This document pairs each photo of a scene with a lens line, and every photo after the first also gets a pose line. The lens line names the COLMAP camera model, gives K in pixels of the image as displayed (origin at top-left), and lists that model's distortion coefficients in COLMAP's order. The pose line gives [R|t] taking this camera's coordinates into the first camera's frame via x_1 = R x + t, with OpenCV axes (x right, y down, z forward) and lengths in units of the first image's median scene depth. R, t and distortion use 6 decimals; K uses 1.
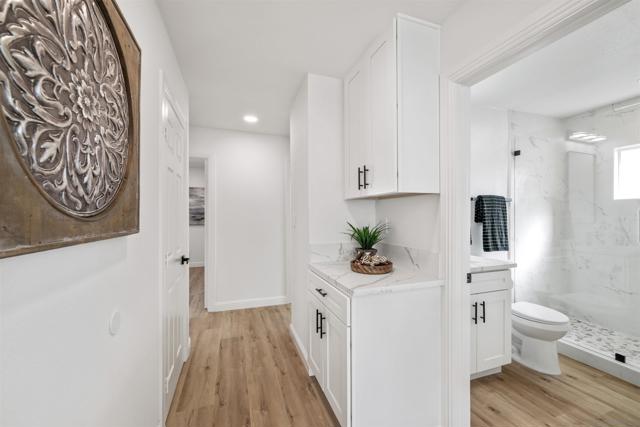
lens RADIAL K [[250.5, 0, 321.6], [0, 250.5, 213.0], [0, 0, 1]] dist [-0.001185, -0.000007]
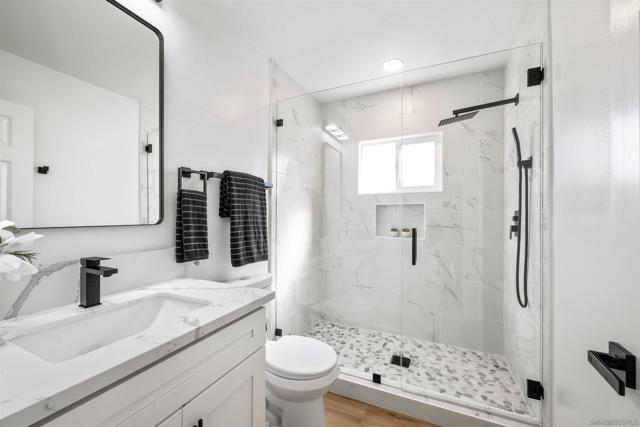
lens RADIAL K [[250.5, 0, 320.3], [0, 250.5, 217.3], [0, 0, 1]] dist [-0.001185, -0.000007]
pose [[0.688203, -0.001298, 0.725517, 0.352993], [-0.006386, 0.999949, 0.007847, 0.031216], [-0.725490, -0.010033, 0.688160, 0.433103]]
